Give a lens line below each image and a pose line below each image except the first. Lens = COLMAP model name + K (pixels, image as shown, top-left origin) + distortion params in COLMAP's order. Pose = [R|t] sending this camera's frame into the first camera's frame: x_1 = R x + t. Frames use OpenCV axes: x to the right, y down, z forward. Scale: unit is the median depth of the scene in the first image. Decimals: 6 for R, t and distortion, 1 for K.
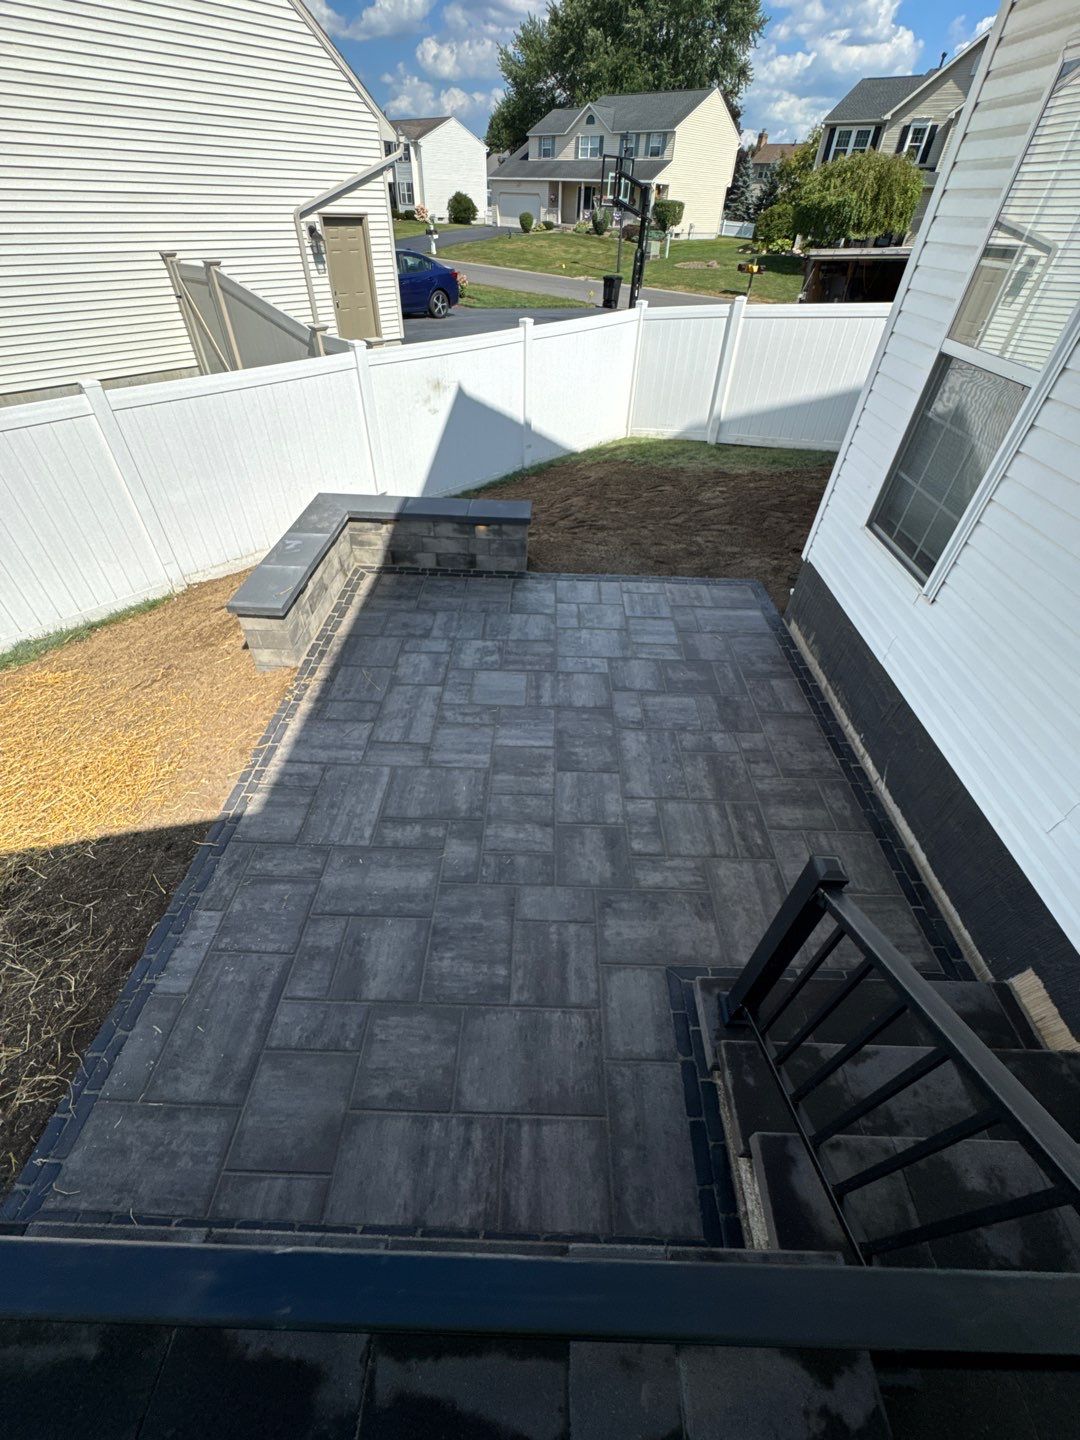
lens RADIAL K [[575.0, 0, 540.0], [0, 575.0, 717.6], [0, 0, 1]] dist [-0.002979, -0.000924]
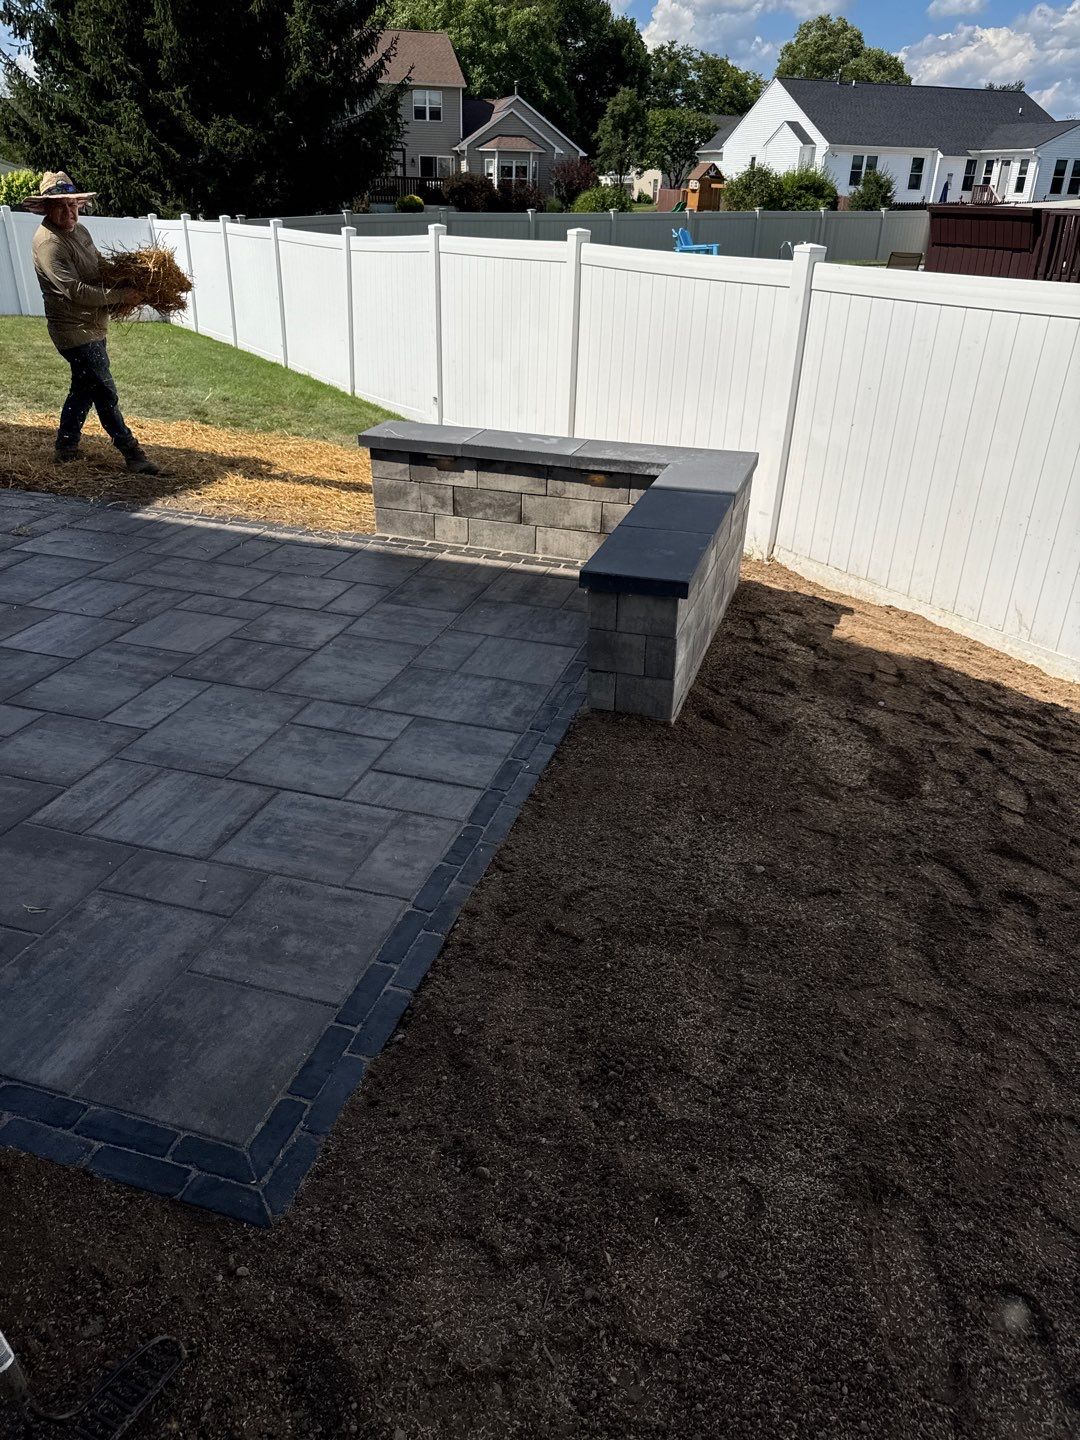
lens RADIAL K [[1002.2, 0, 540.0], [0, 1002.2, 720.0], [0, 0, 1]] dist [0.197887, -0.447025]
pose [[-0.266159, 0.412627, -0.871148, 0.638507], [-0.669806, 0.570746, 0.474983, -0.606183], [0.693195, 0.709921, 0.124471, 0.987687]]
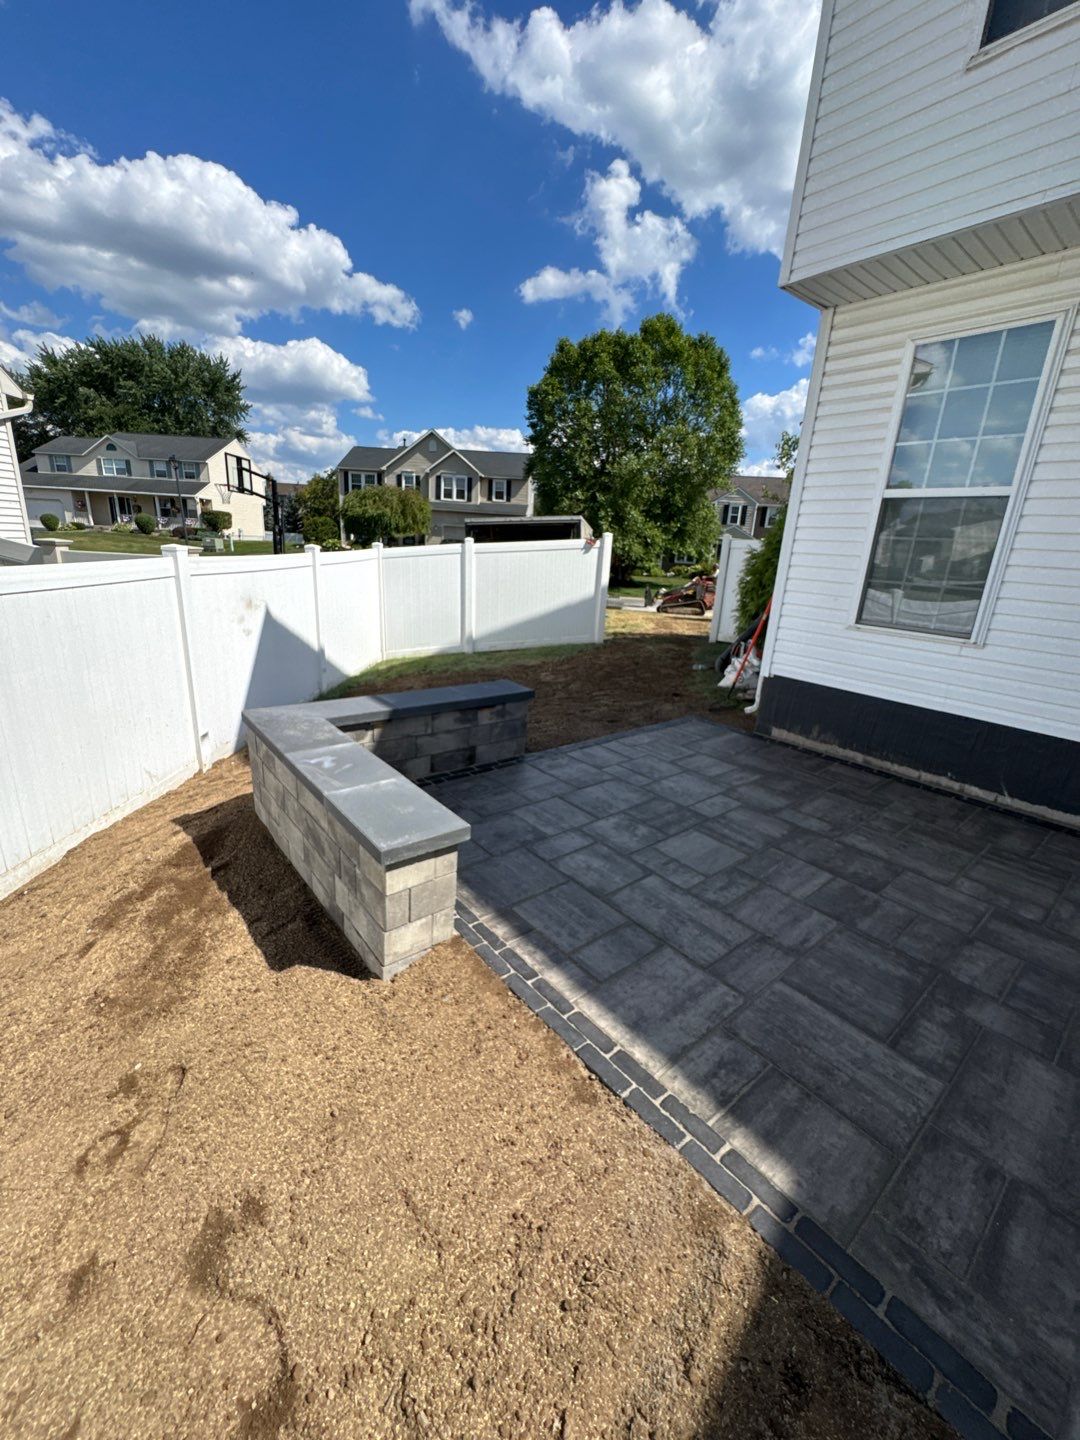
lens RADIAL K [[575.7, 0, 540.8], [0, 575.7, 718.1], [0, 0, 1]] dist [-0.006616, 0.000598]
pose [[0.757786, -0.173638, 0.628976, -0.581199], [0.410610, 0.876051, -0.252853, -0.084897], [-0.507110, 0.449872, 0.735156, 0.375709]]
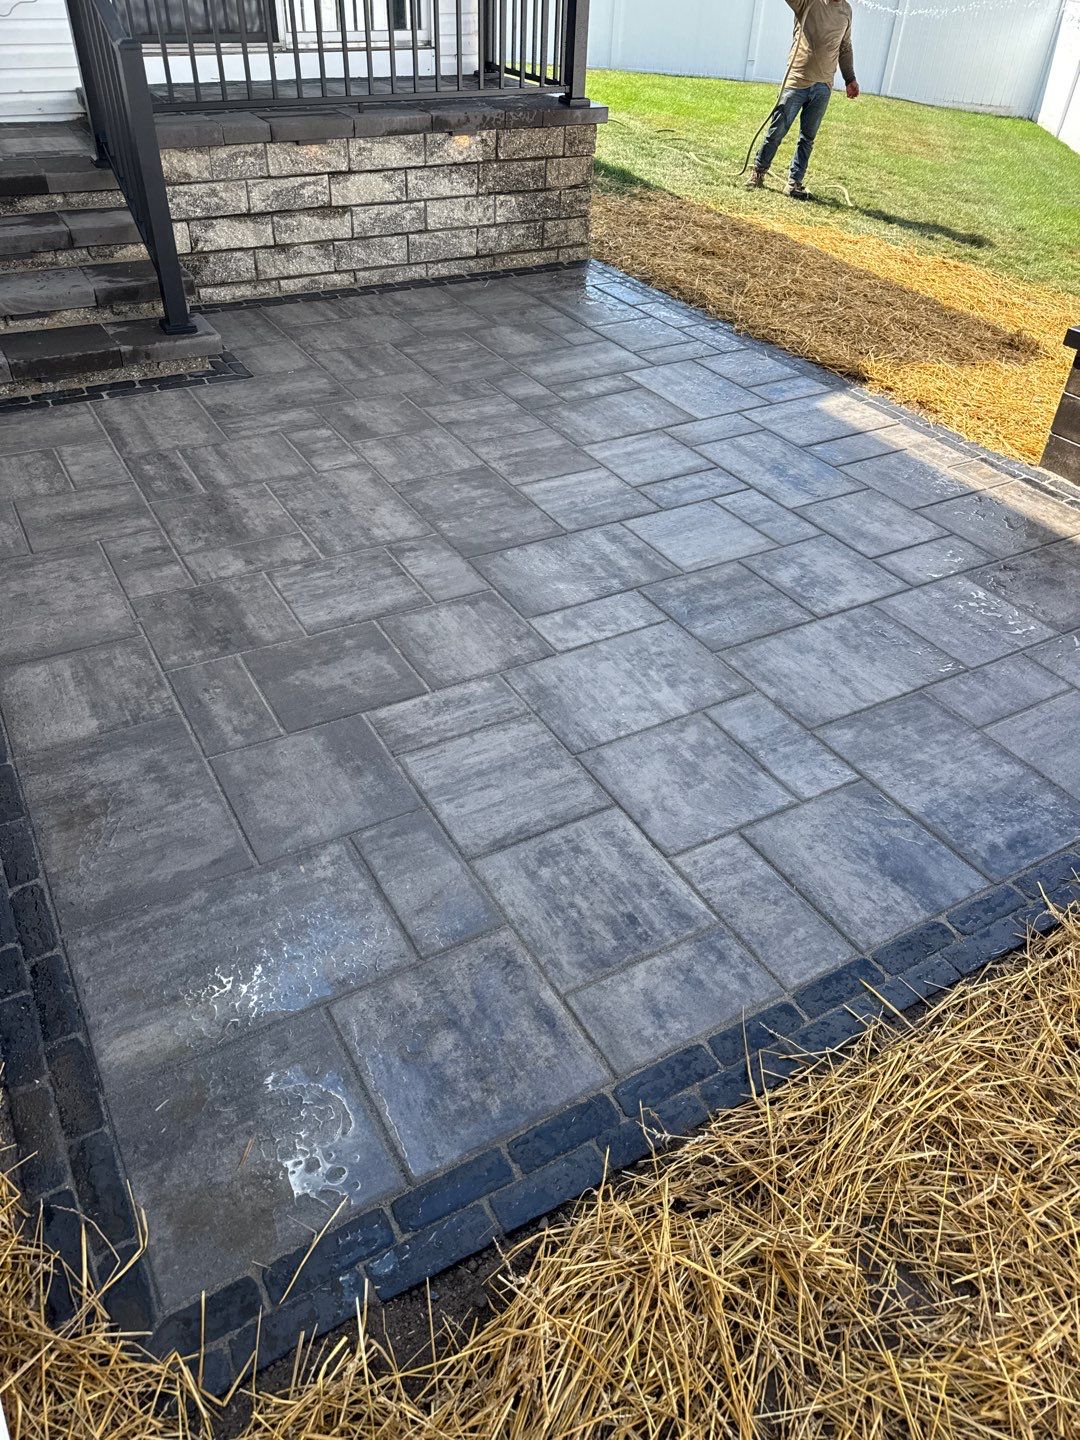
lens RADIAL K [[1013.7, 0, 539.4], [0, 1013.7, 712.6], [0, 0, 1]] dist [0.133327, -0.246069]
pose [[-0.854207, 0.271374, -0.443493, 0.382786], [-0.390244, 0.229011, 0.891776, -0.601075], [0.343569, 0.934832, -0.089721, 0.974985]]
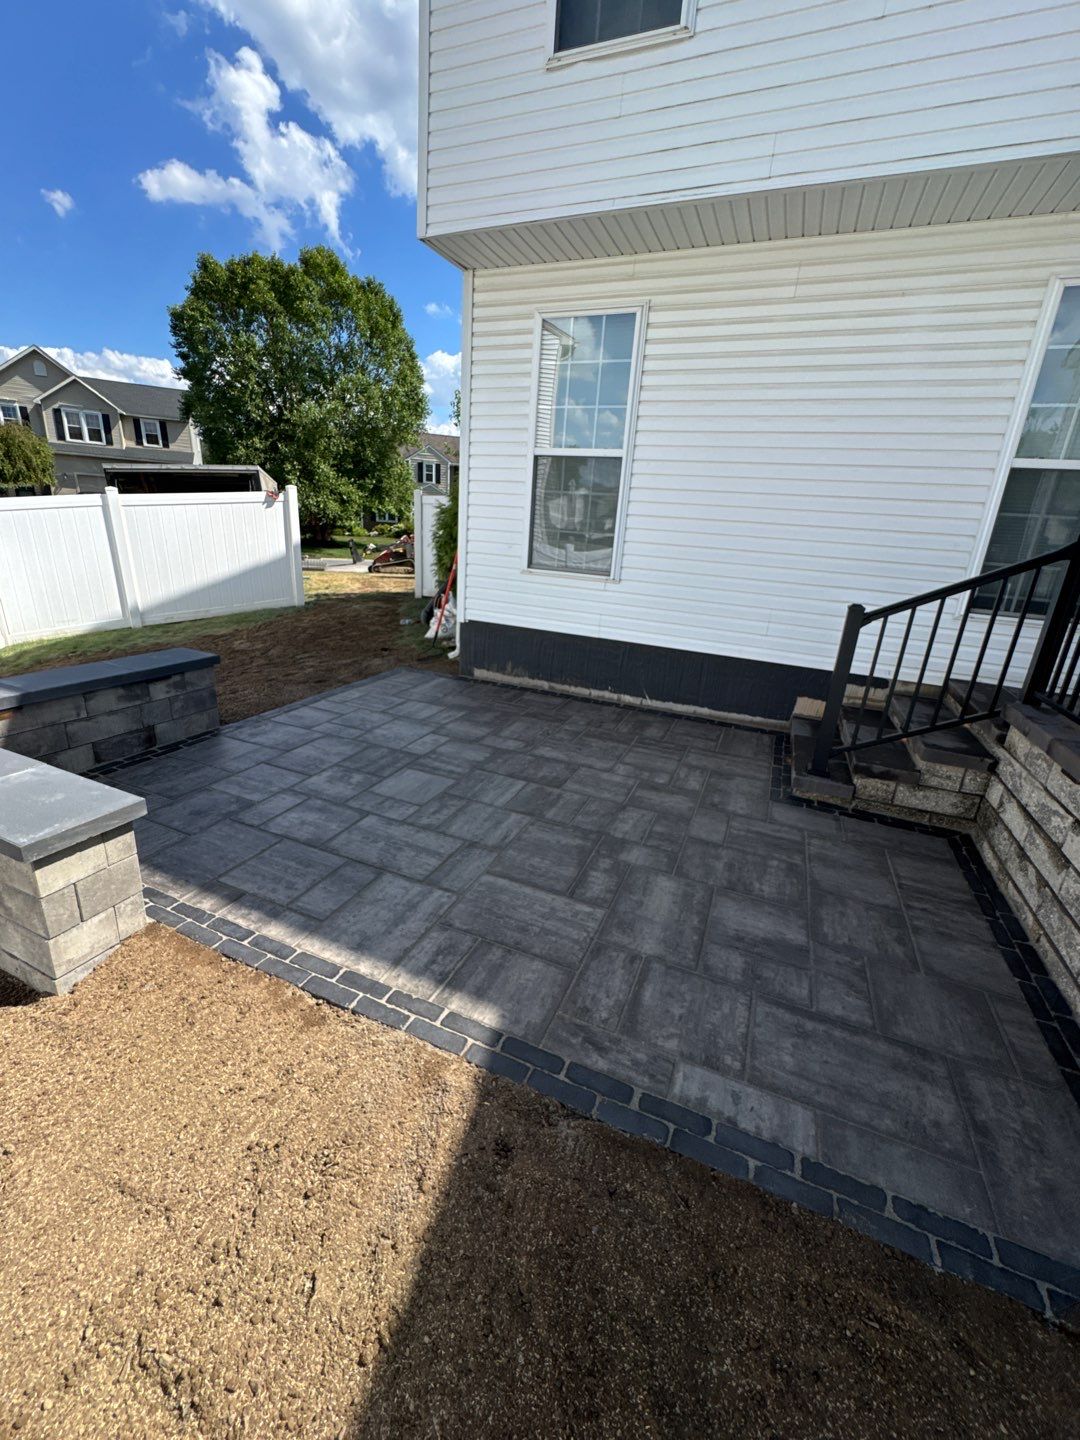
lens RADIAL K [[574.0, 0, 539.7], [0, 574.0, 718.7], [0, 0, 1]] dist [-0.005588, 0.000191]
pose [[0.370402, -0.304930, 0.877394, -0.588429], [0.583090, 0.811614, 0.035910, -0.044890], [-0.723055, 0.498298, 0.478425, 0.348761]]
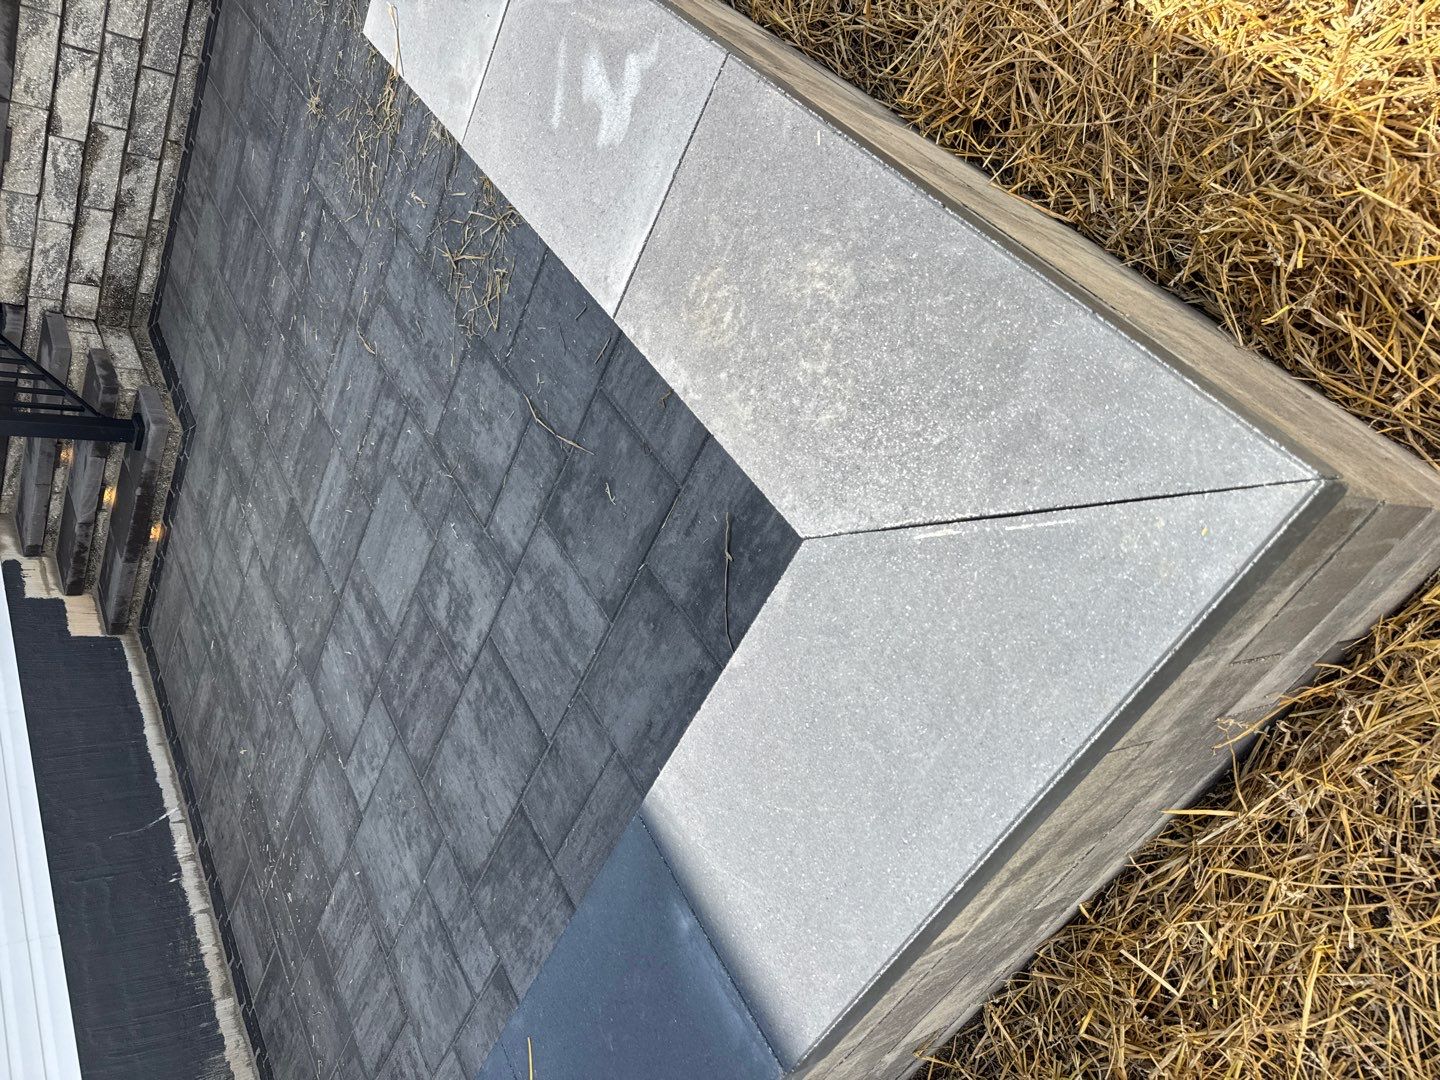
lens RADIAL K [[1024.2, 0, 711.5], [0, 1024.2, 539.3], [0, 0, 1]] dist [0.001629, -0.005728]
pose [[-0.436647, 0.784926, 0.439580, -0.435096], [0.199387, -0.392035, 0.898083, -0.581104], [0.877259, 0.479792, 0.014677, 0.998575]]
